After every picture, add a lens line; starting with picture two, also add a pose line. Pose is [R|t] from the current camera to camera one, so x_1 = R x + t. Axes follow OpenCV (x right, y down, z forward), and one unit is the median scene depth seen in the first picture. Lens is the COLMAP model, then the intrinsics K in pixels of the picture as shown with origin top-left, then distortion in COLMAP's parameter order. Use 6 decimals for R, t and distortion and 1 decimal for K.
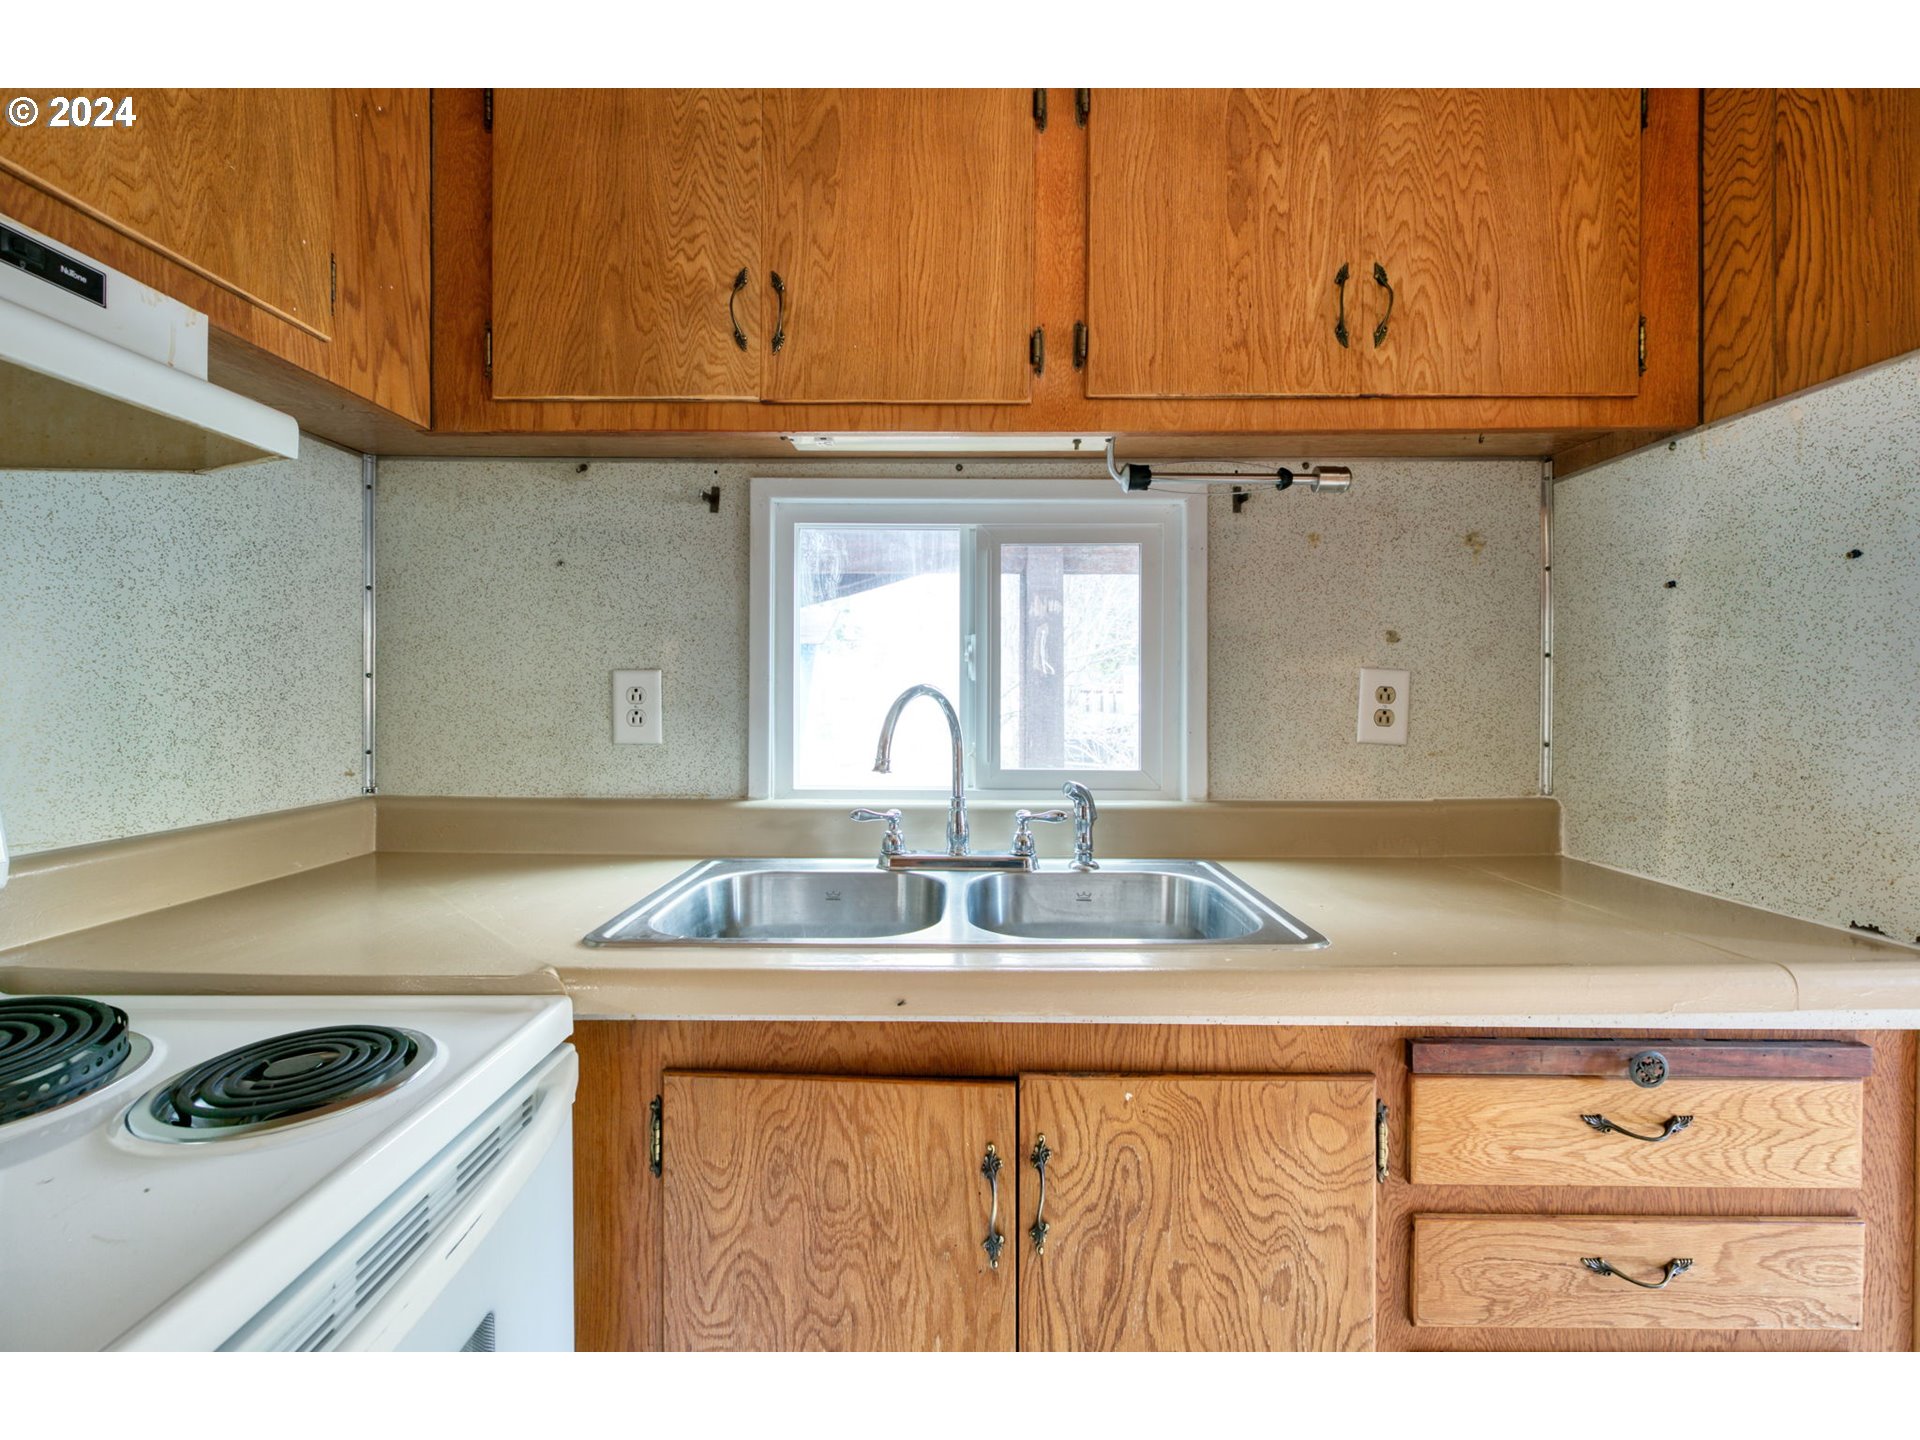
lens RADIAL K [[861.4, 0, 956.4], [0, 861.4, 694.9], [0, 0, 1]] dist [0.007554, -0.000117]
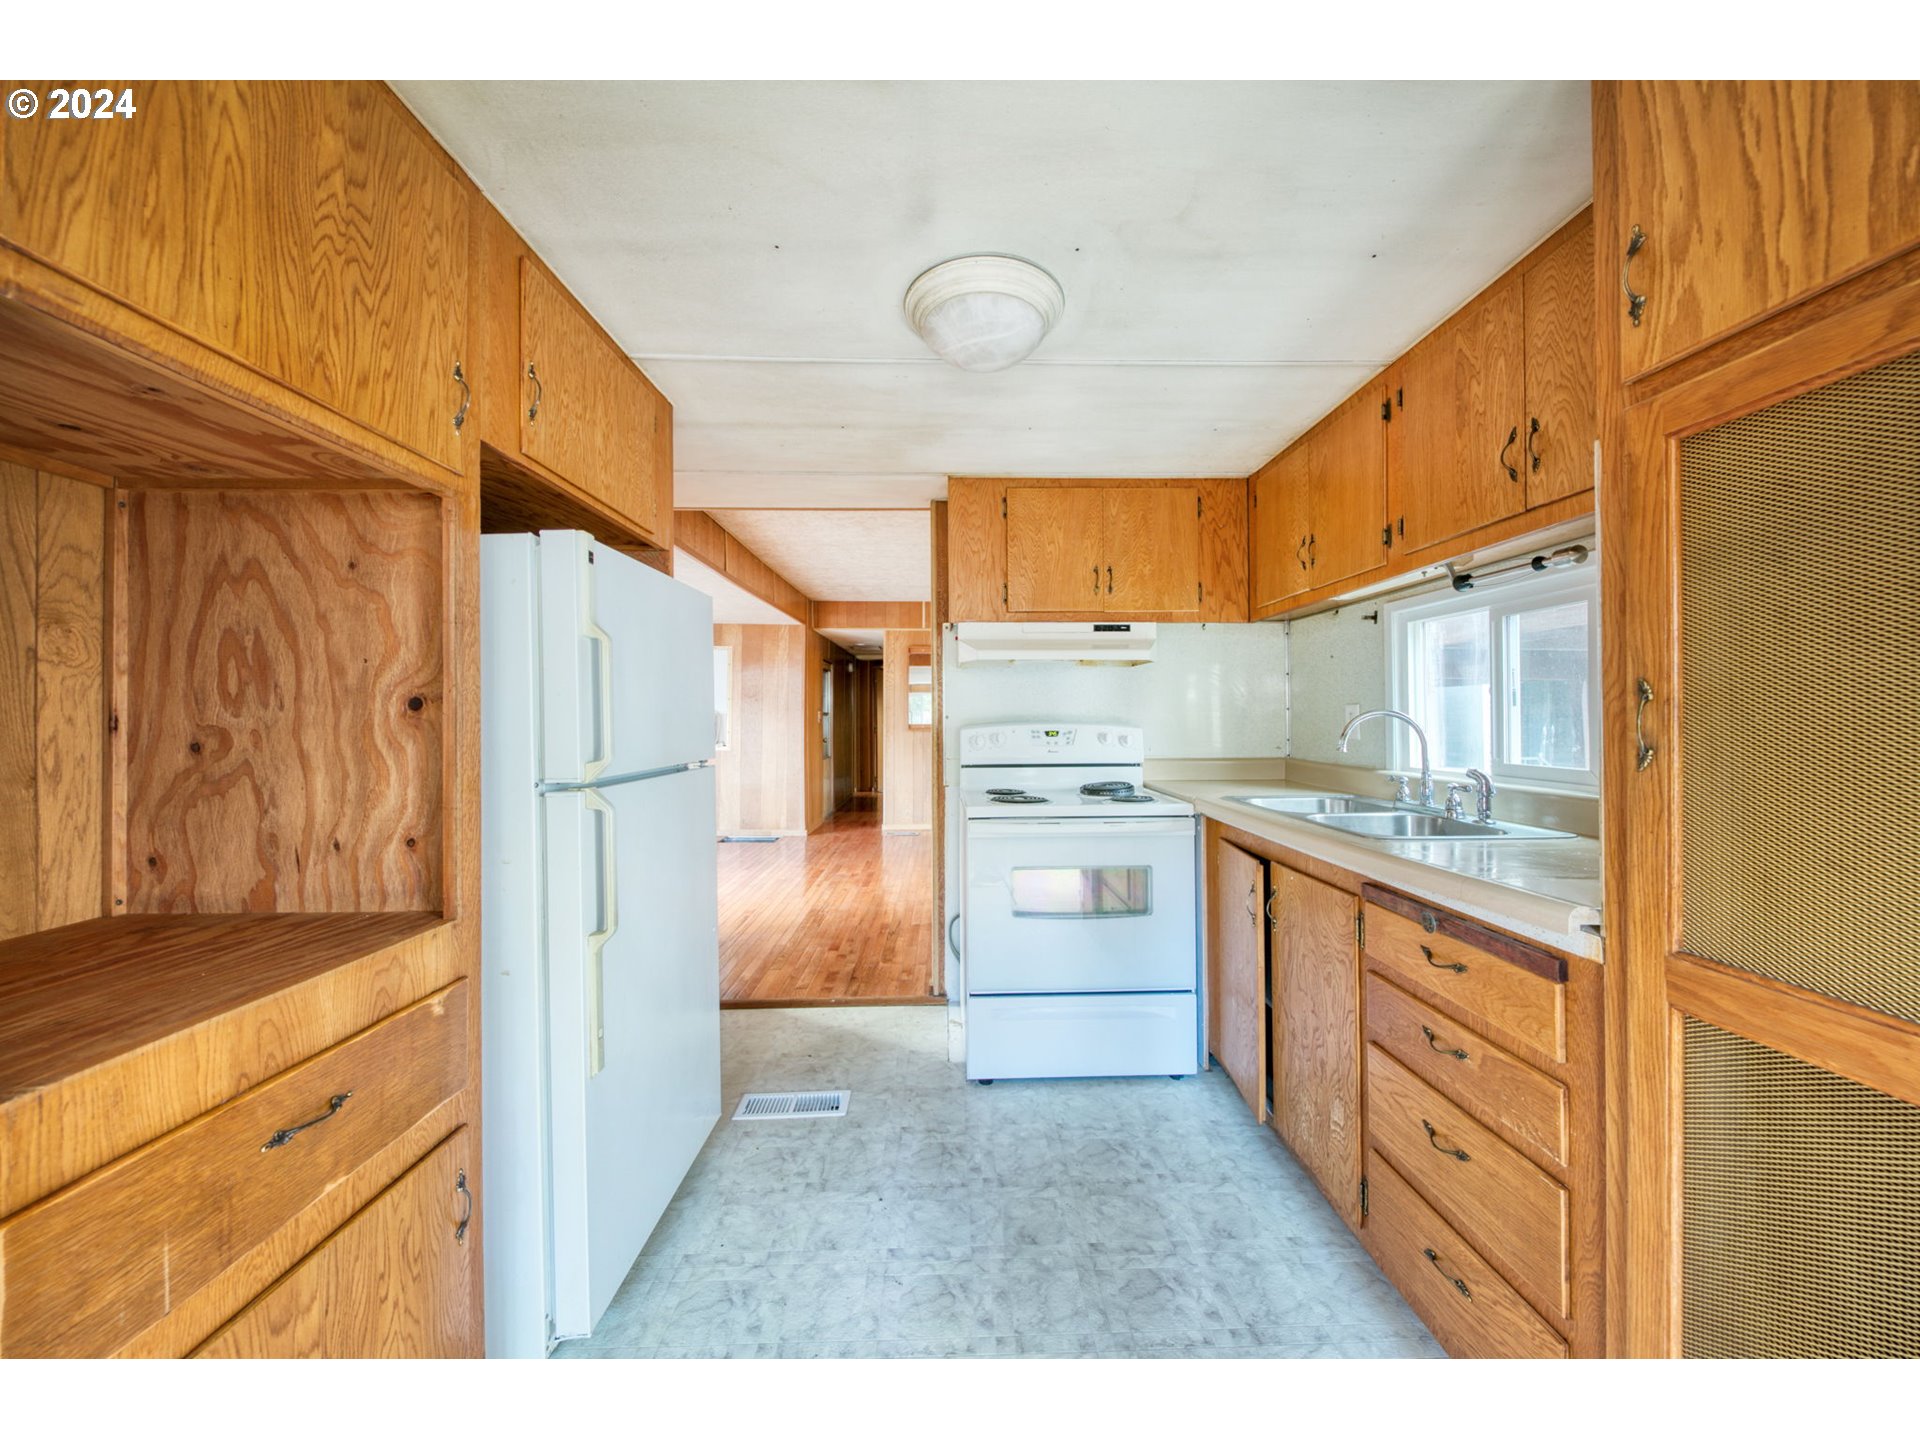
lens RADIAL K [[681.6, 0, 964.8], [0, 681.6, 712.7], [0, 0, 1]] dist [0.001314, -0.003679]
pose [[0.038500, -0.010895, -0.999199, 1.594645], [-0.000235, 0.999940, -0.010912, 0.012161], [0.999259, 0.000655, 0.038495, -0.004530]]
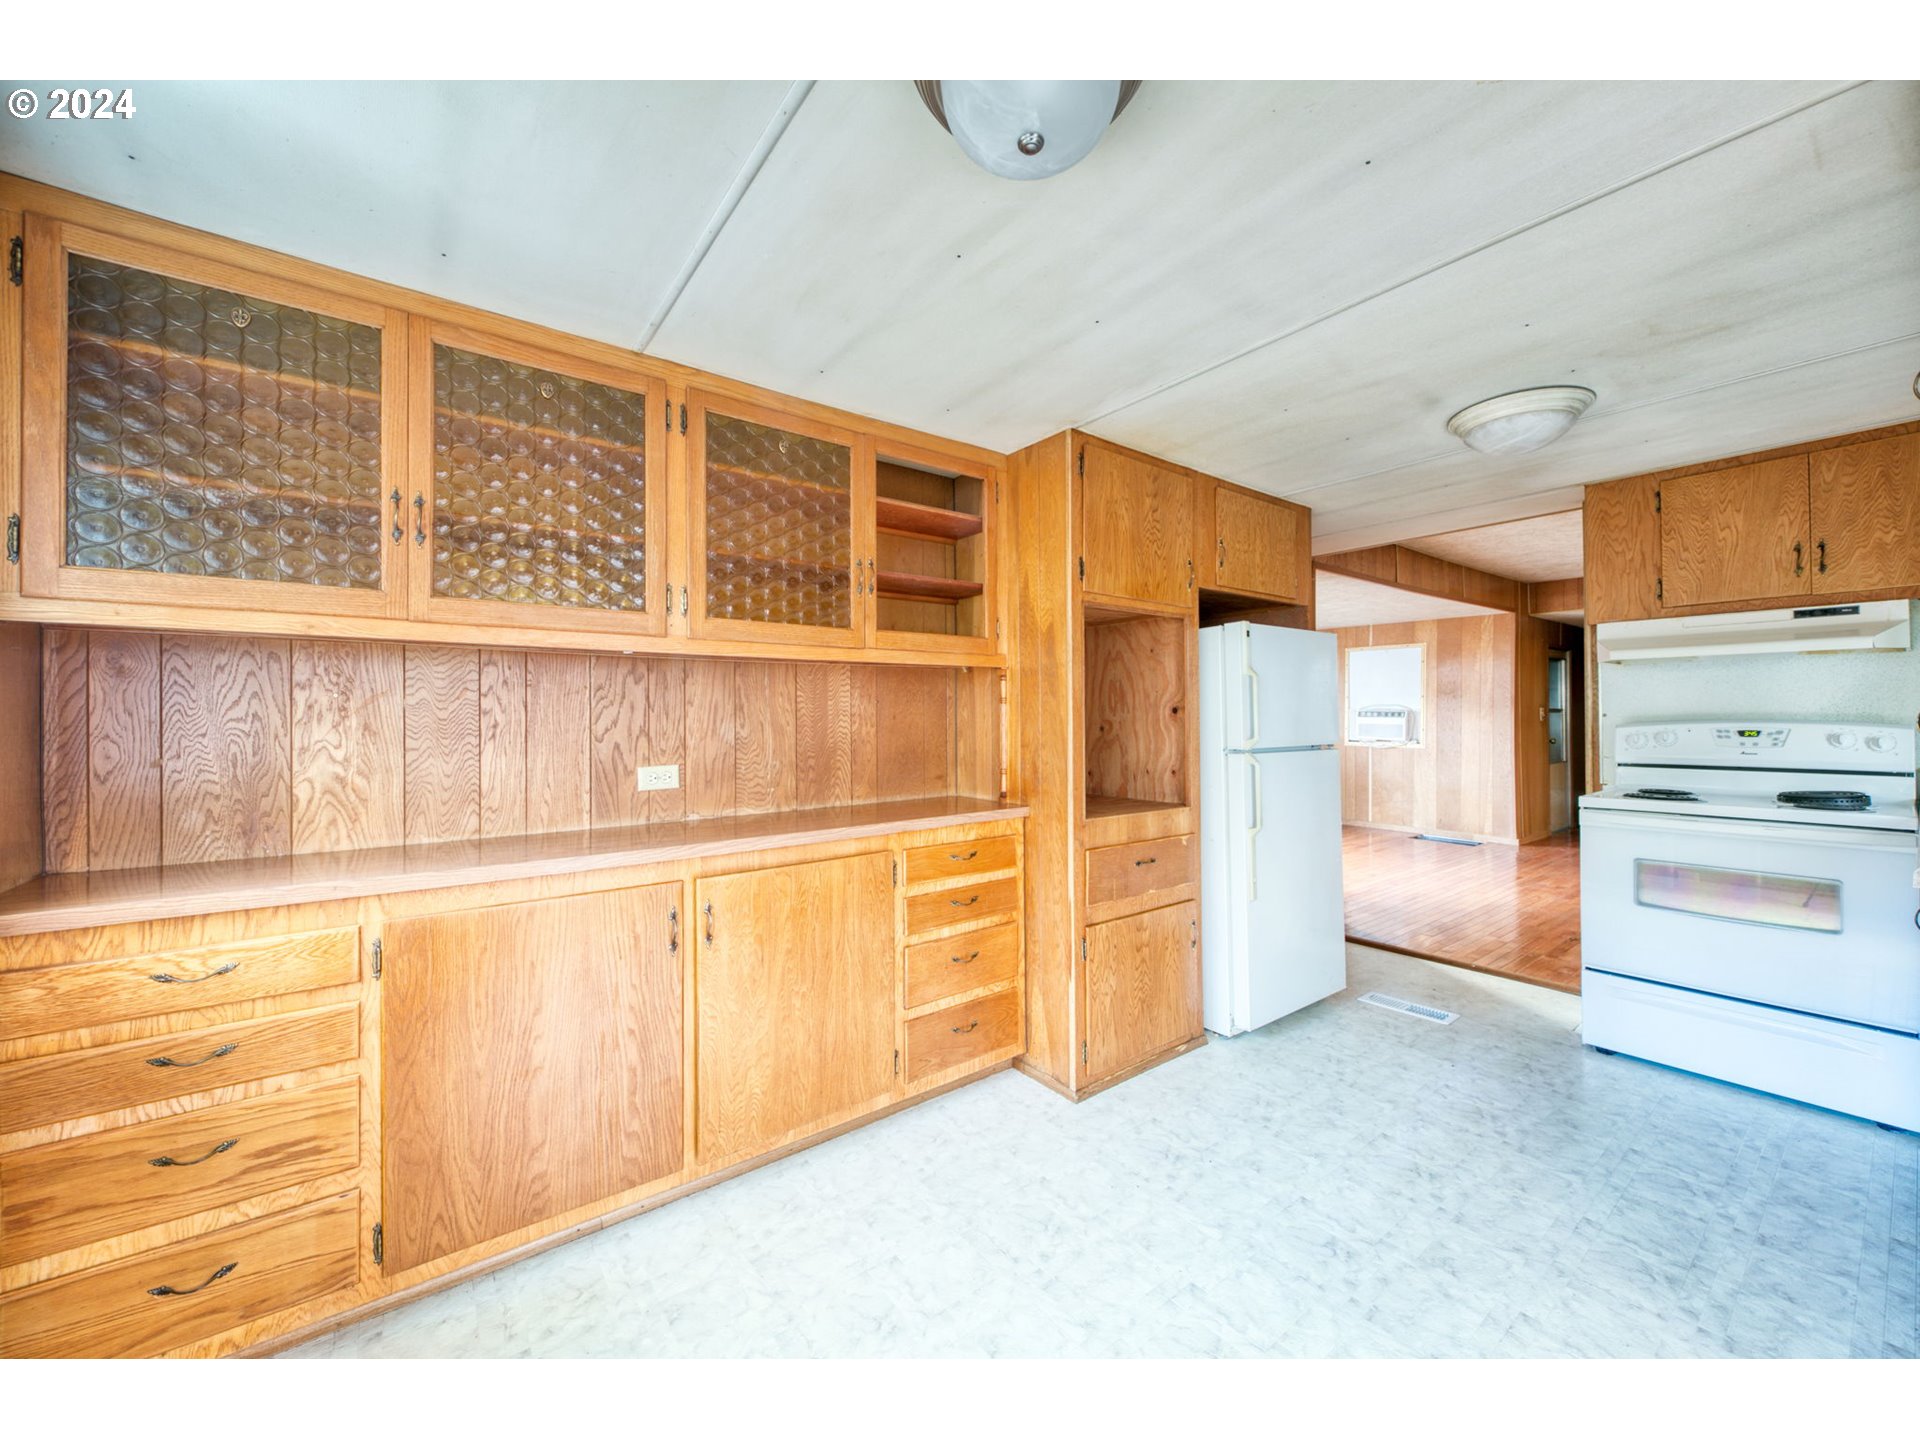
lens RADIAL K [[730.8, 0, 958.8], [0, 730.8, 710.5], [0, 0, 1]] dist [0.006098, -0.003983]
pose [[-0.790251, -0.005969, -0.612754, 2.600304], [-0.001180, 0.999966, -0.008220, 0.009424], [0.612782, -0.005773, -0.790231, 0.693288]]
